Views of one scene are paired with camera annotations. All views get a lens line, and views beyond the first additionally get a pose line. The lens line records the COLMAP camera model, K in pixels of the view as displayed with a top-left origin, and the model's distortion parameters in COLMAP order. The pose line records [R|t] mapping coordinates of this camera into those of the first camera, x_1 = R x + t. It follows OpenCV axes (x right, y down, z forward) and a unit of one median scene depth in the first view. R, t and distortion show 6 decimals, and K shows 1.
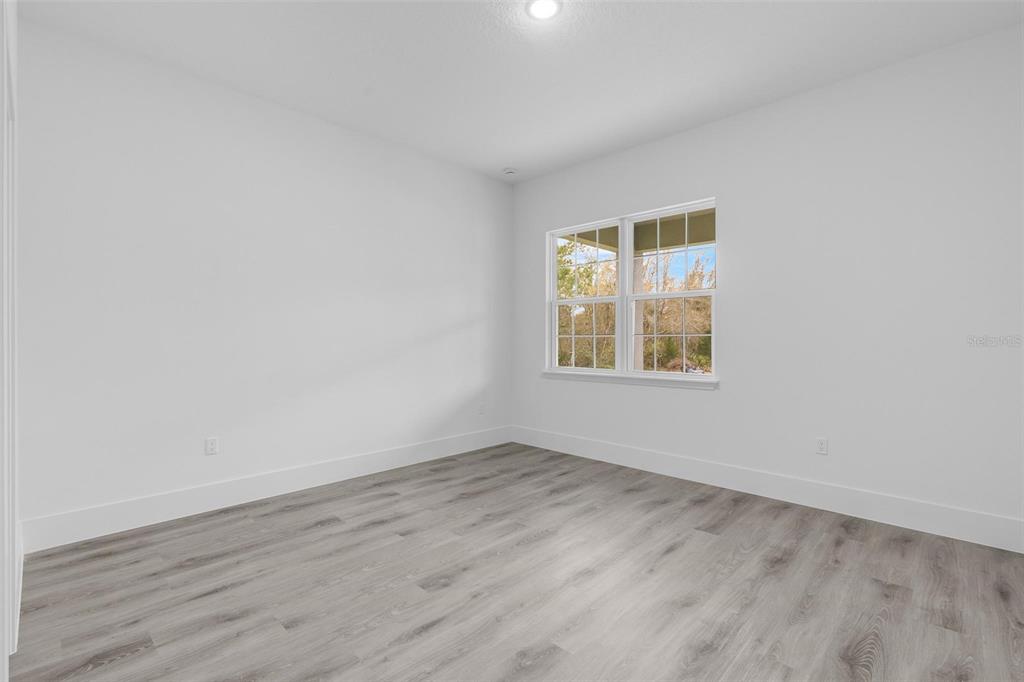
lens RADIAL K [[468.9, 0, 512.0], [0, 468.9, 341.9], [0, 0, 1]] dist [0.019204, 0.000428]
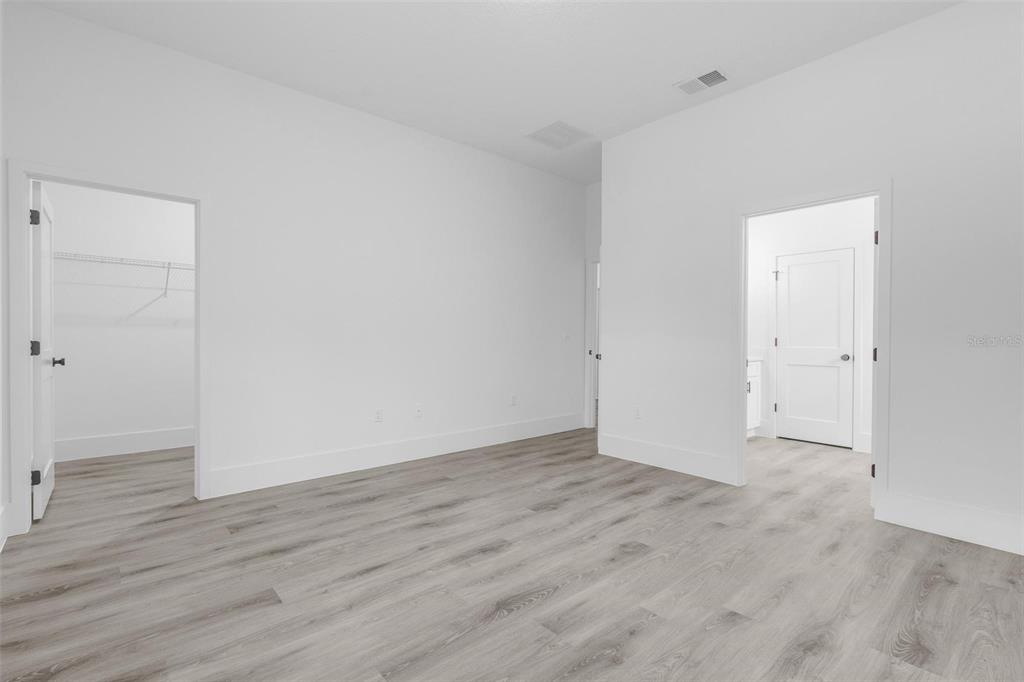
lens RADIAL K [[468.9, 0, 511.4], [0, 468.9, 337.5], [0, 0, 1]] dist [0.019204, 0.000428]
pose [[-0.995612, -0.009860, 0.093054, 0.018313], [-0.008880, 0.999901, 0.010939, 0.025116], [-0.093152, 0.010065, -0.995601, 1.829115]]
